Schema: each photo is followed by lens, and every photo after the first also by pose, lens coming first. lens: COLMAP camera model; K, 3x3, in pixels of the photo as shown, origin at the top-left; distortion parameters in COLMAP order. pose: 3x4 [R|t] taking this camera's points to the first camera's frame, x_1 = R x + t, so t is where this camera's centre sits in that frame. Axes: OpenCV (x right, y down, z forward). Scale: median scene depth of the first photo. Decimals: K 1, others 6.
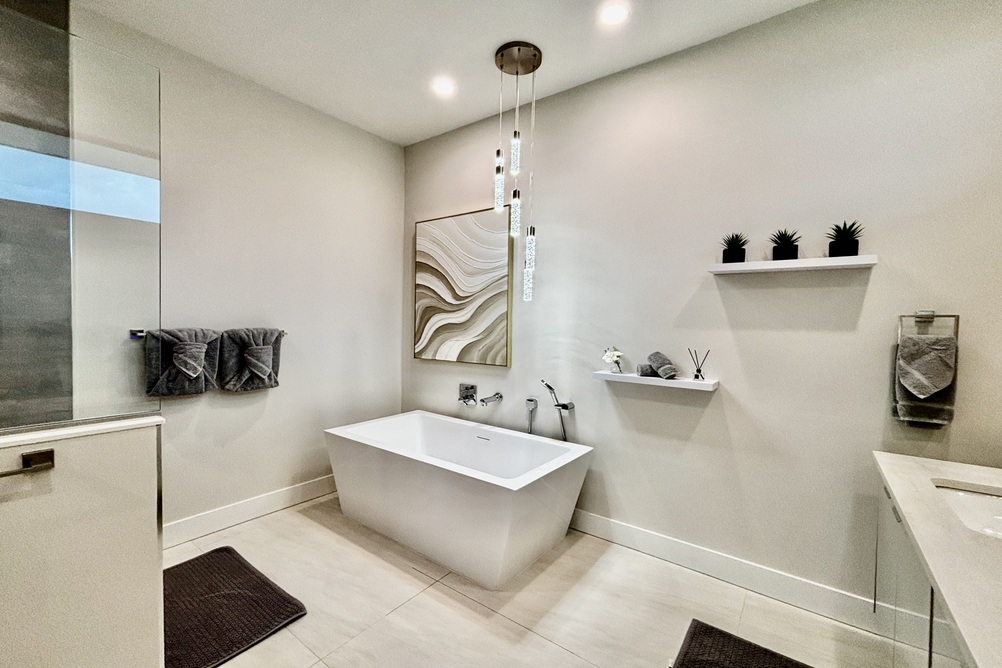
lens RADIAL K [[406.2, 0, 520.7], [0, 406.2, 335.2], [0, 0, 1]] dist [0.000991, -0.000088]
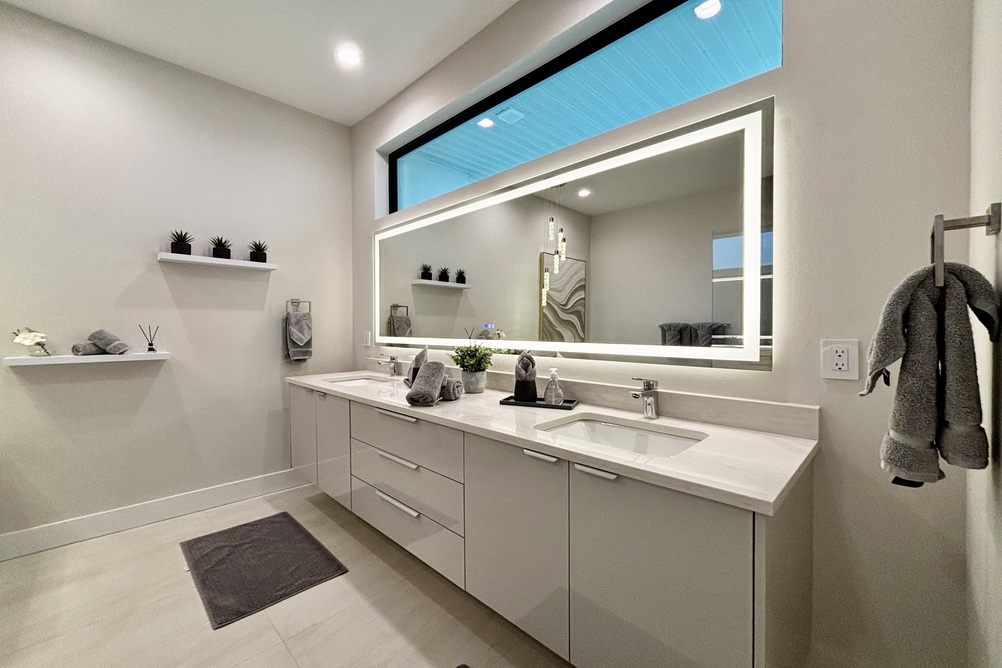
lens RADIAL K [[406.2, 0, 500.3], [0, 406.2, 333.0], [0, 0, 1]] dist [0.000991, -0.000088]
pose [[0.134932, -0.031814, 0.990344, -0.491228], [0.038844, 0.998886, 0.026796, 0.056432], [-0.990093, 0.034854, 0.136017, -0.109544]]
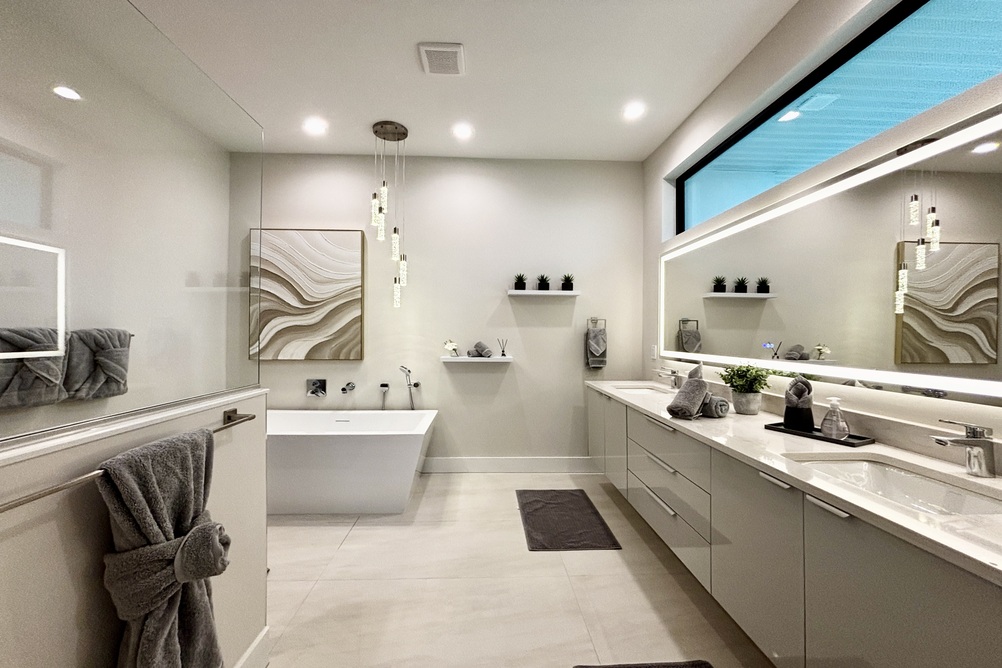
lens RADIAL K [[406.2, 0, 502.8], [0, 406.2, 327.9], [0, 0, 1]] dist [0.000991, -0.000088]
pose [[0.762464, -0.003185, 0.647022, -0.586897], [0.030042, 0.999084, -0.030484, 0.035762], [-0.646332, 0.042681, 0.761861, -0.262208]]
